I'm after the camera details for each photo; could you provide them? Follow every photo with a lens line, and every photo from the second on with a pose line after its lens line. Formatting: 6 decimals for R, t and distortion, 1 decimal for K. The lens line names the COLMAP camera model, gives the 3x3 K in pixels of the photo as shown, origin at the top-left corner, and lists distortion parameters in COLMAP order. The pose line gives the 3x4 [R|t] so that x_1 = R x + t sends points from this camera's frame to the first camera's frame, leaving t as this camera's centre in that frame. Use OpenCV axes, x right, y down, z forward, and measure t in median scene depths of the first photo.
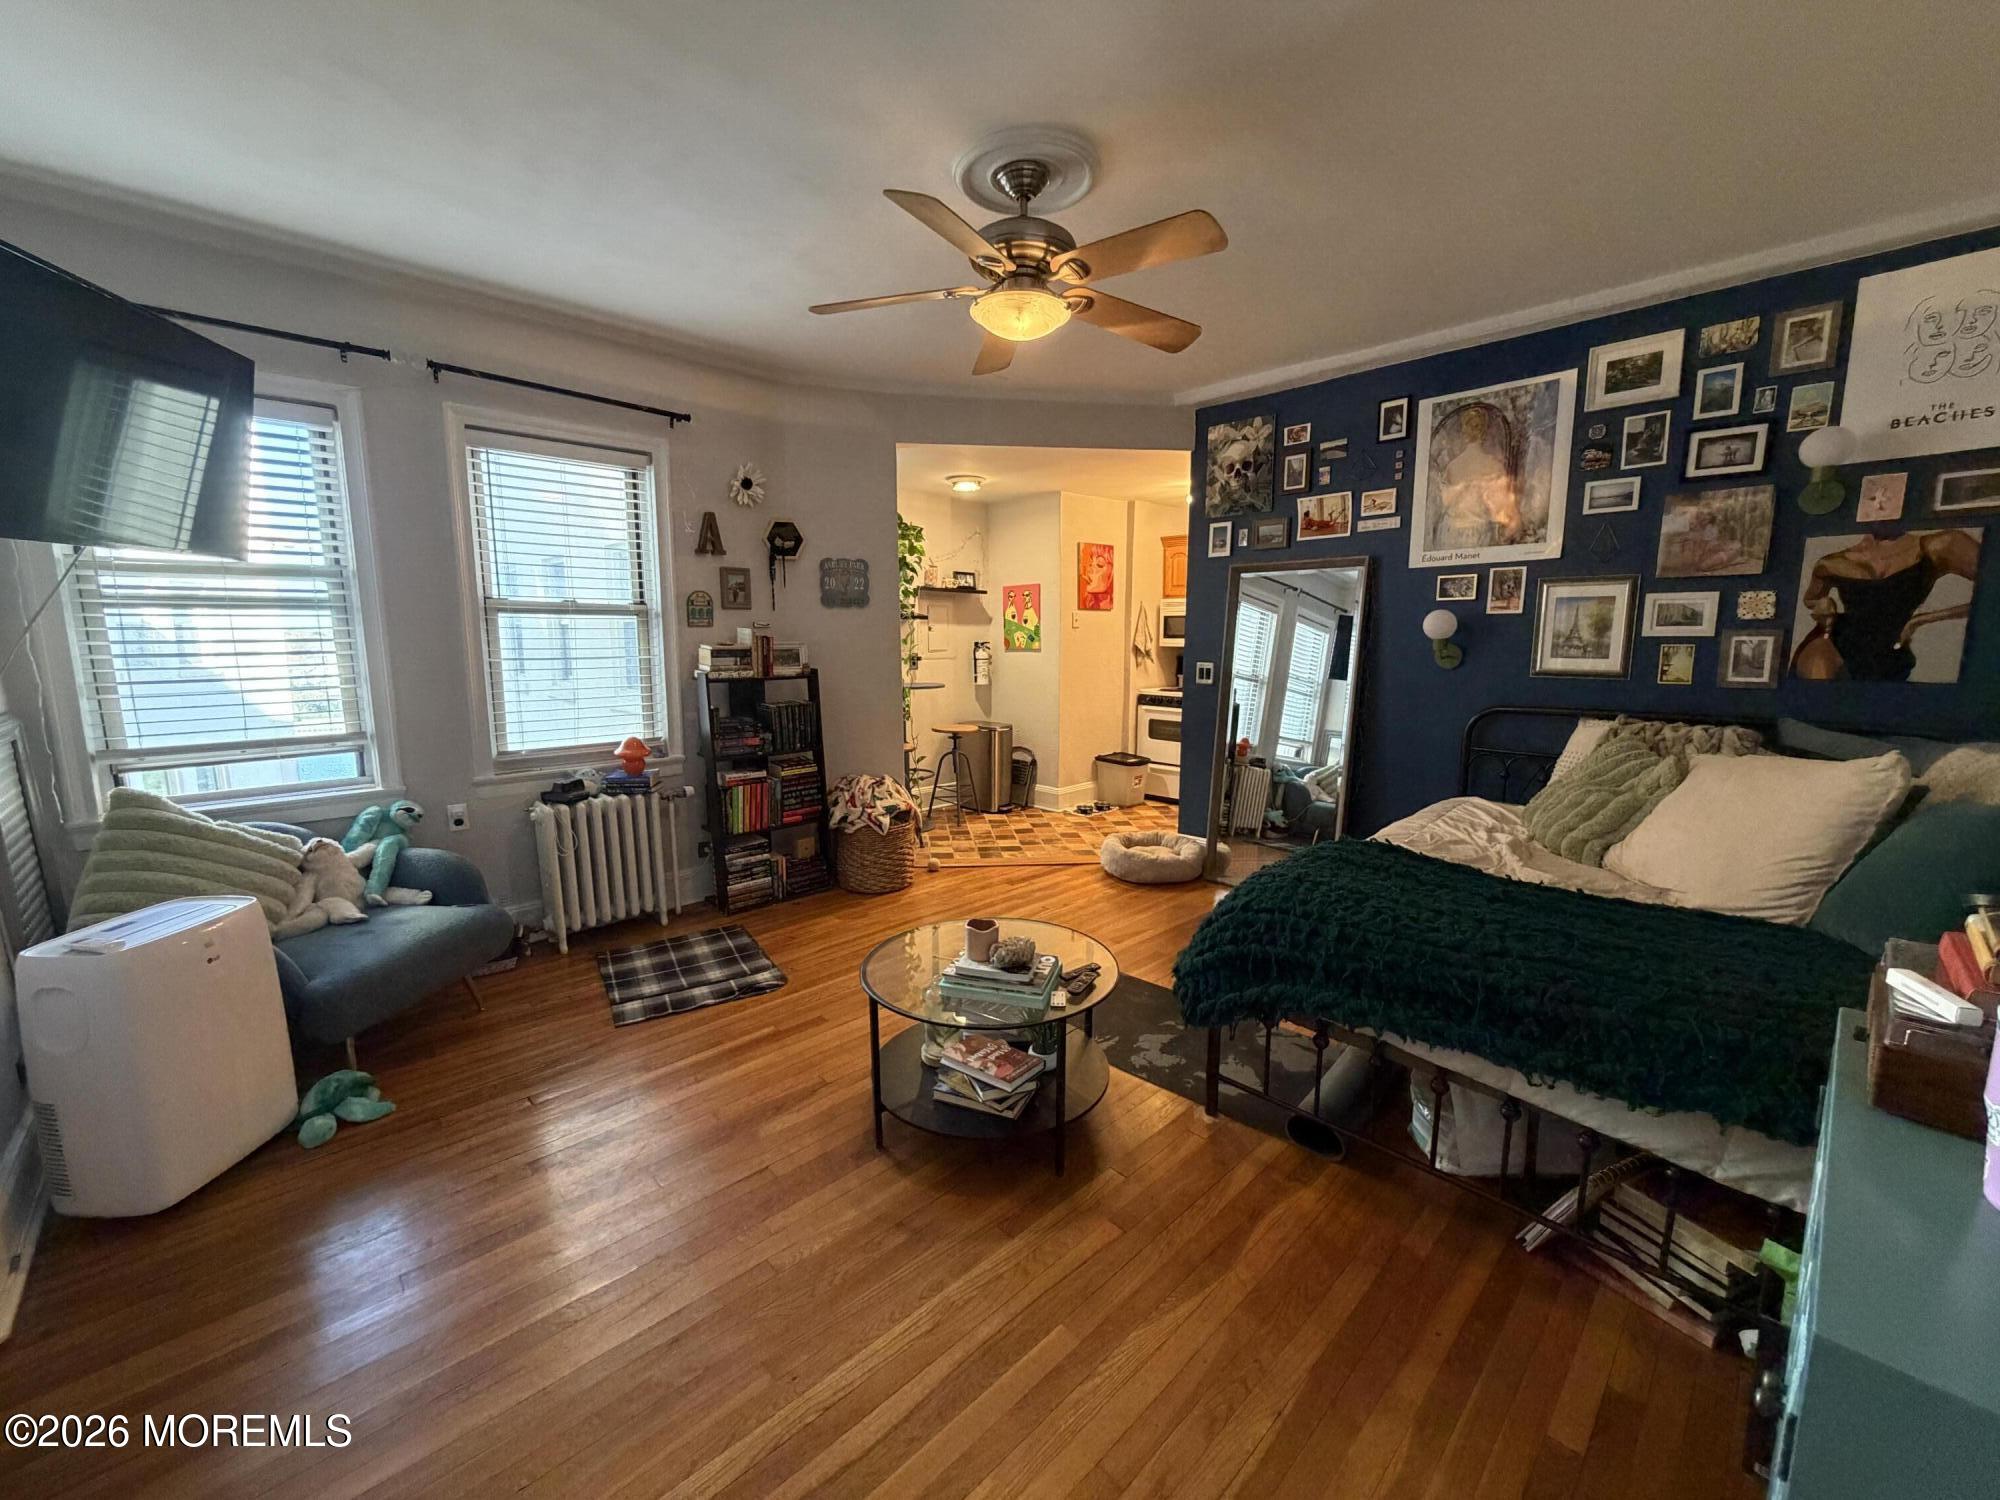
lens RADIAL K [[799.7, 0, 1004.0], [0, 799.7, 750.4], [0, 0, 1]] dist [0.000597, -0.001004]
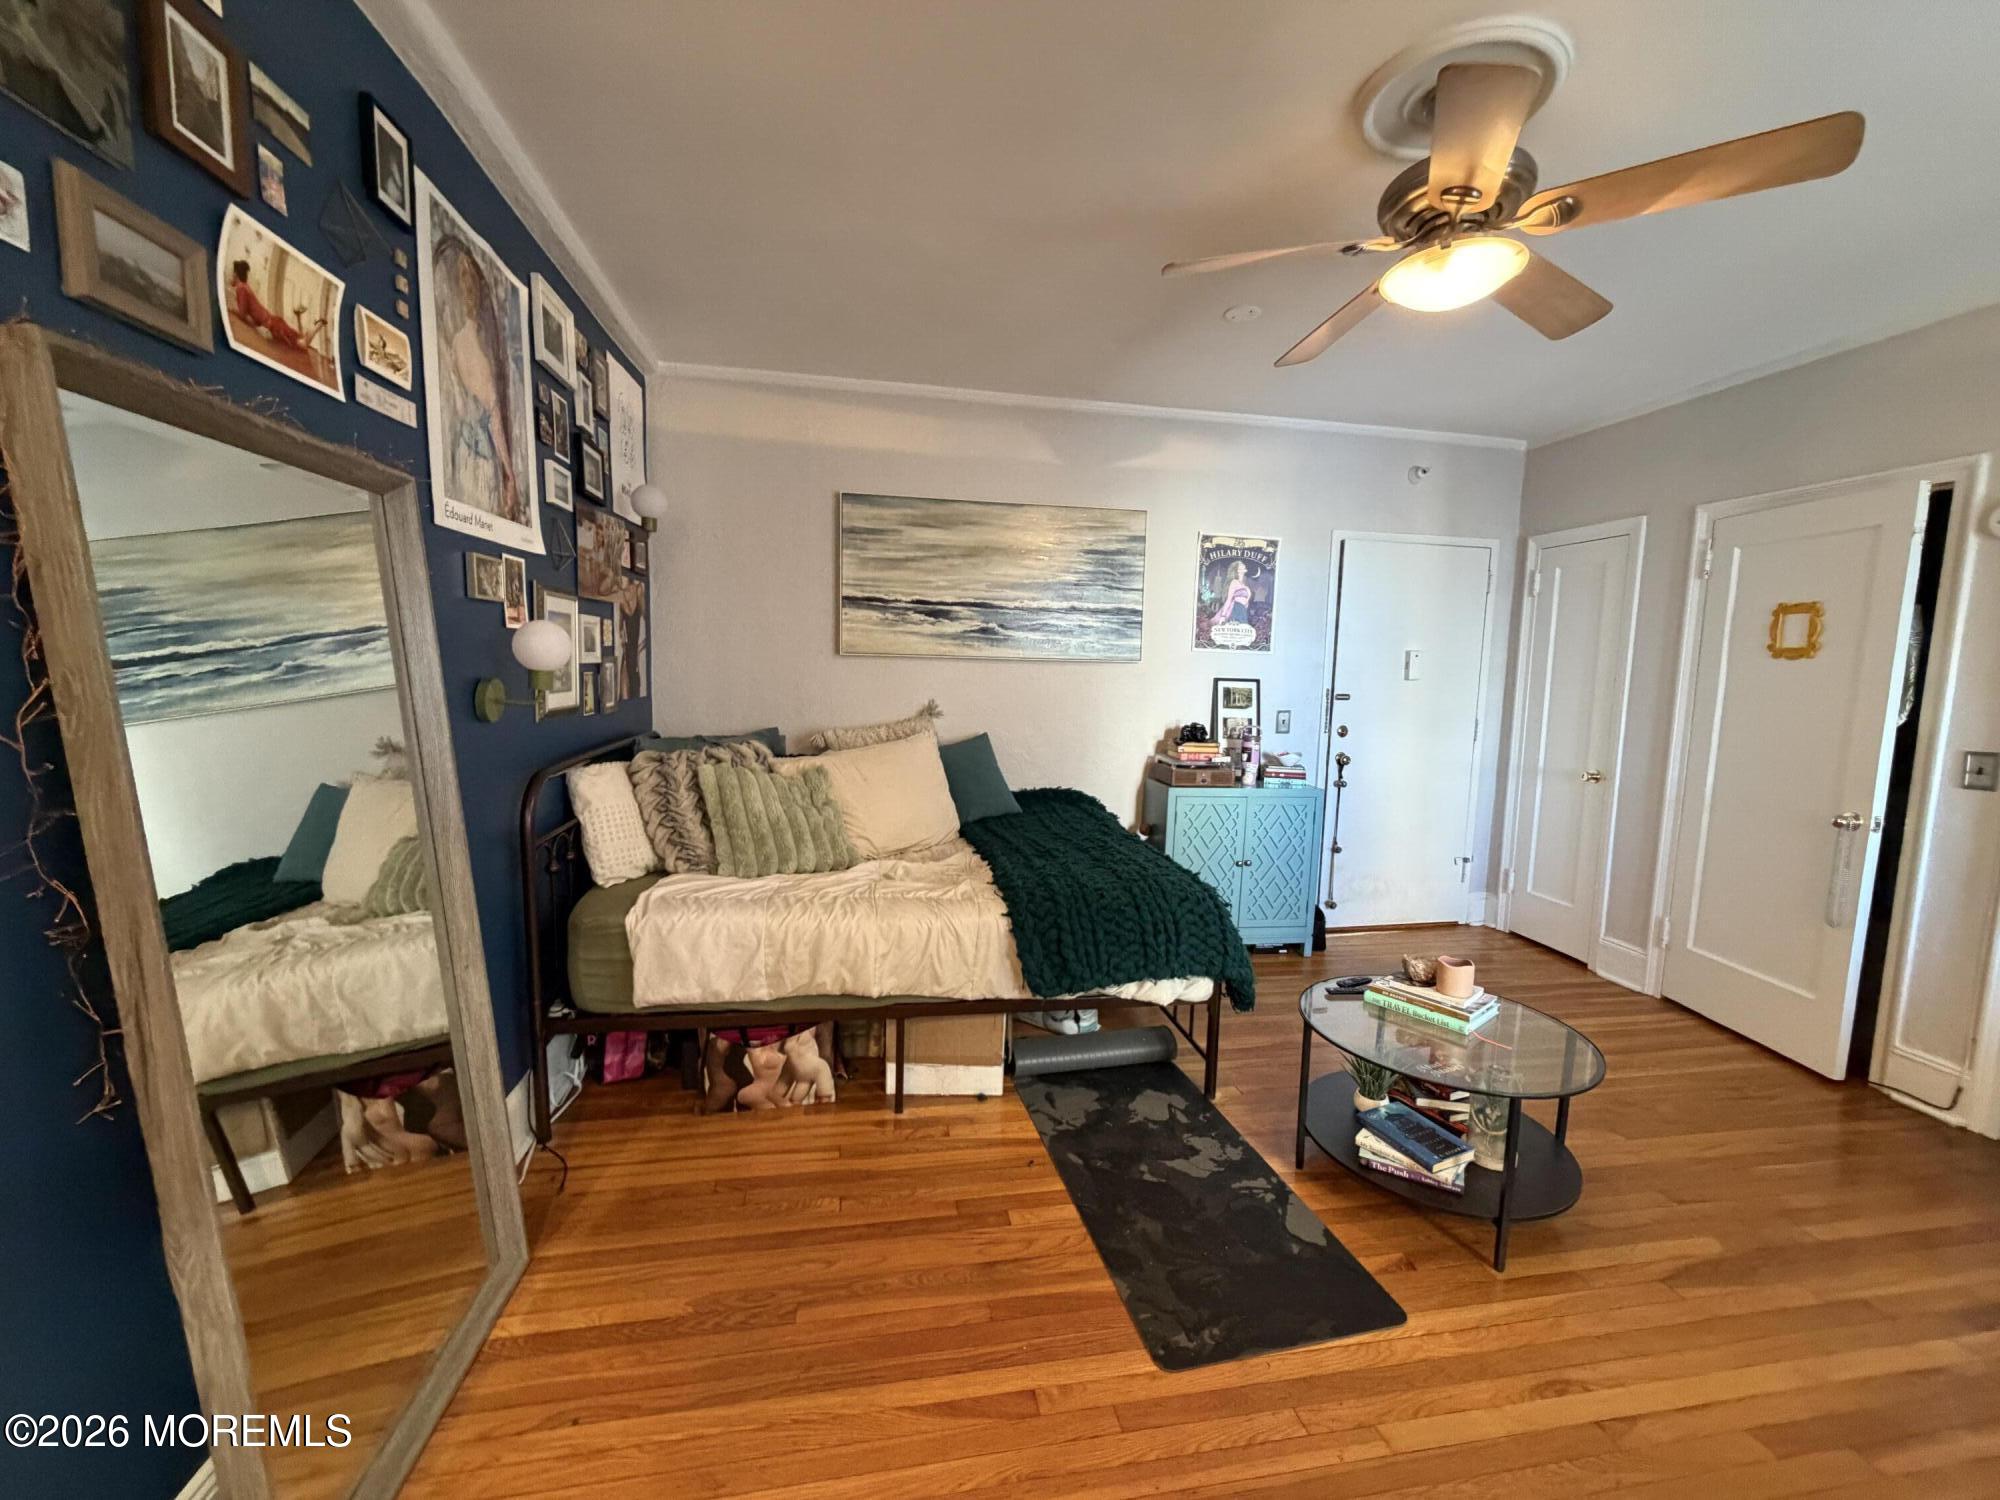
lens RADIAL K [[799.7, 0, 996.5], [0, 799.7, 751.6], [0, 0, 1]] dist [0.000597, -0.001004]
pose [[-0.827806, -0.080536, 0.555203, -0.061475], [0.054964, 0.973239, 0.223127, -0.221755], [-0.558315, 0.215222, -0.801226, 1.485854]]
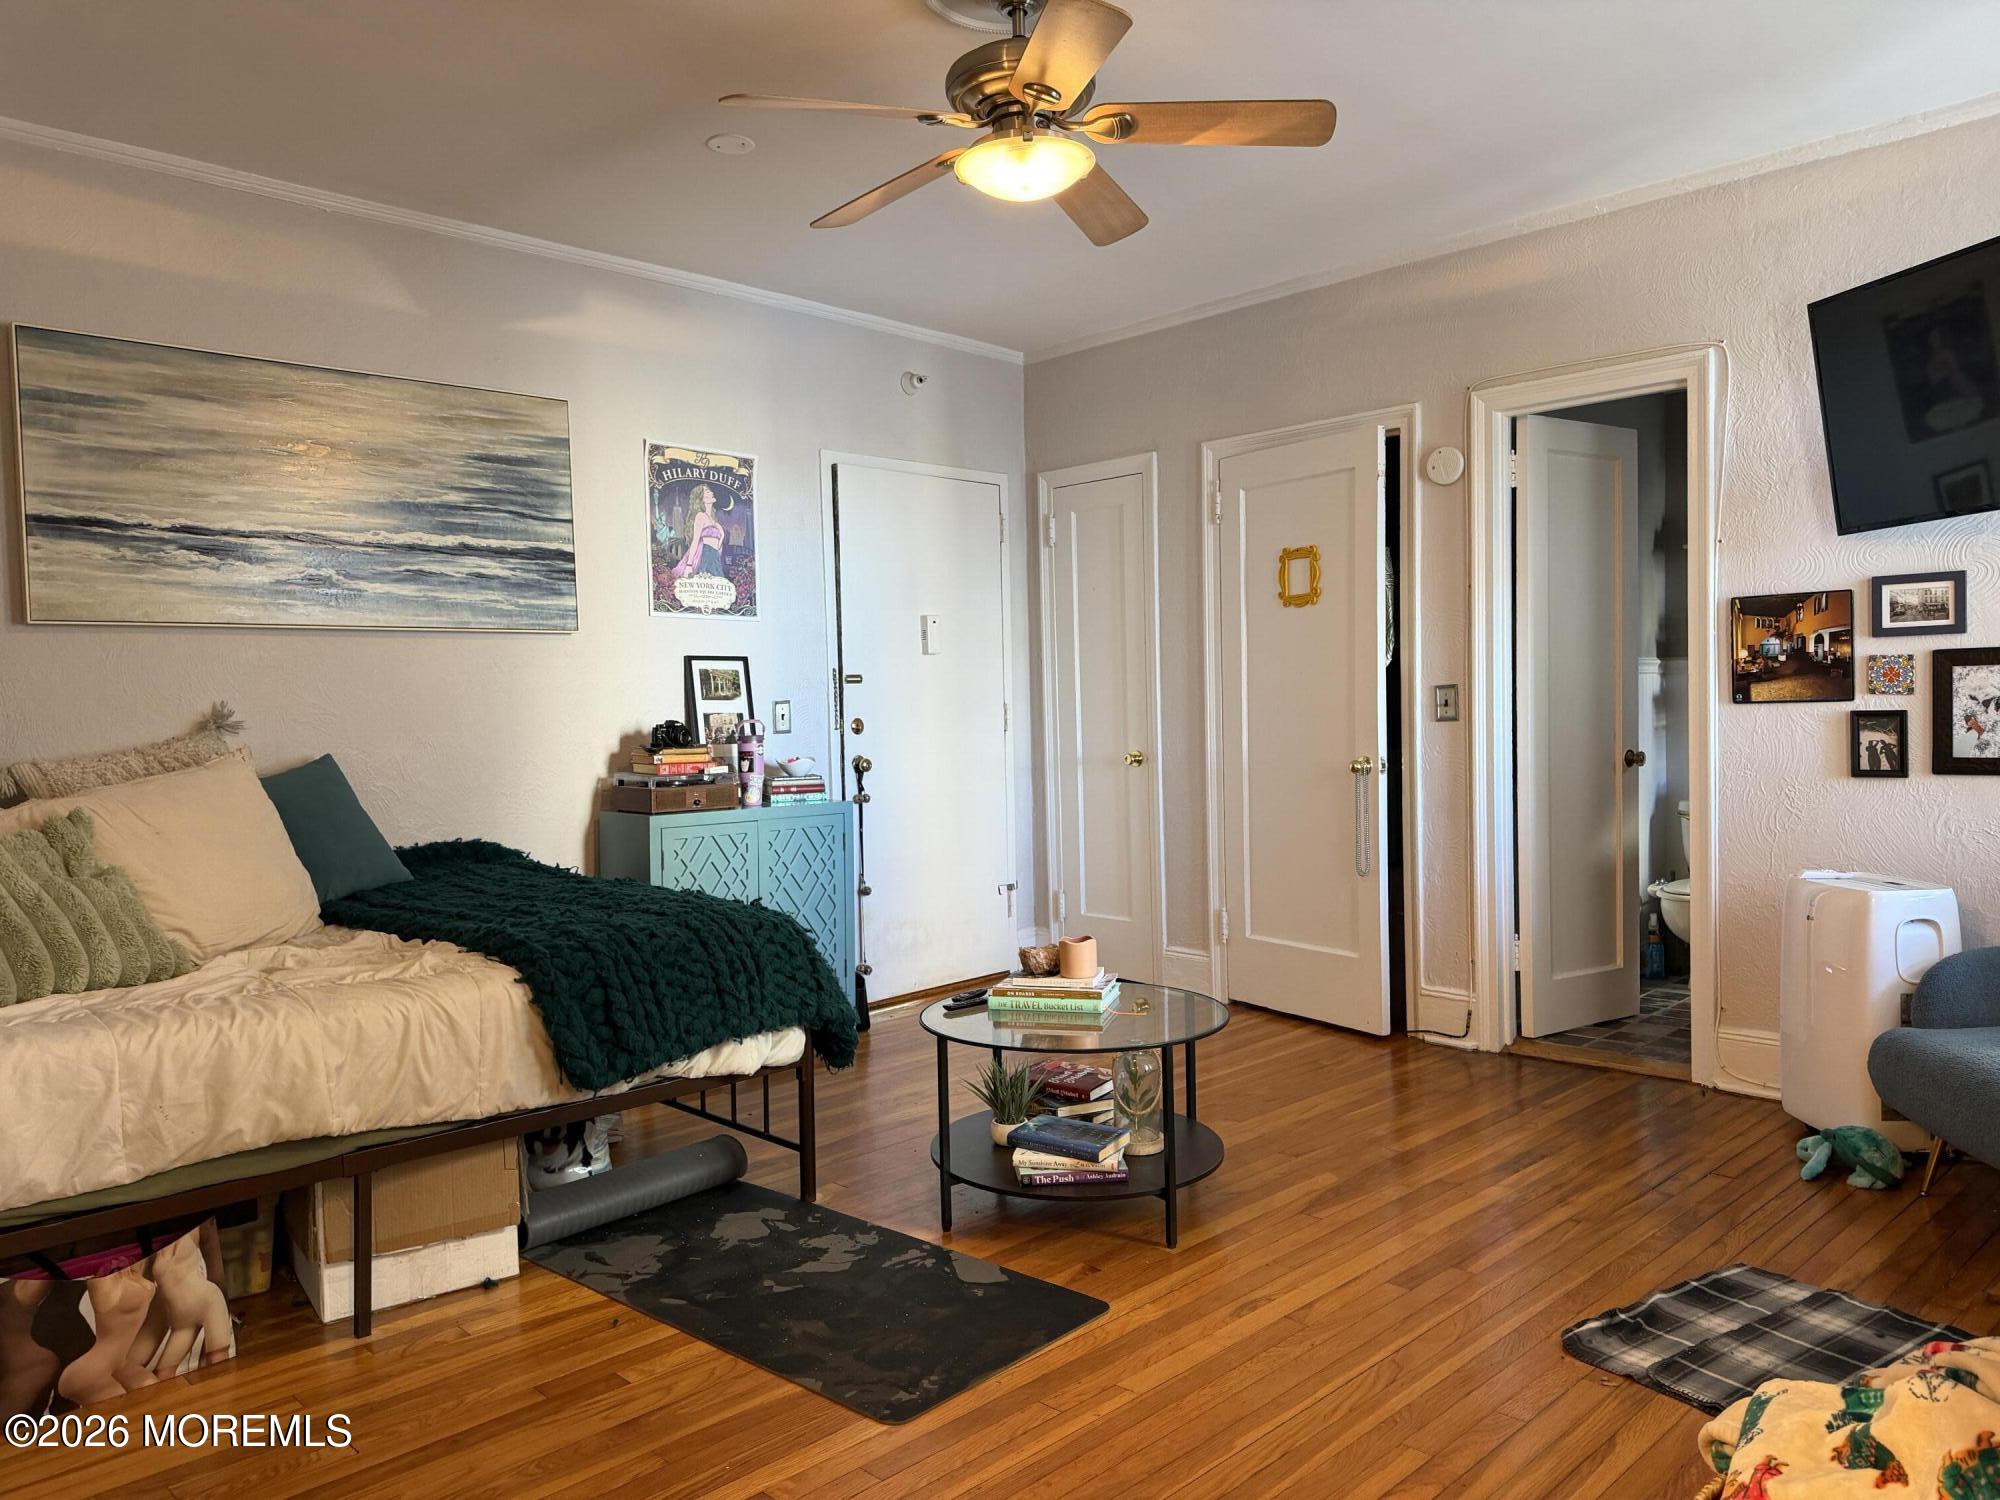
lens RADIAL K [[1410.9, 0, 991.2], [0, 1410.9, 753.9], [0, 0, 1]] dist [0.048178, -0.057718]
pose [[-0.999793, 0.020261, -0.001647, 0.047650], [0.019633, 0.983445, 0.180138, -0.195001], [0.005270, 0.180068, -0.983640, 1.772956]]
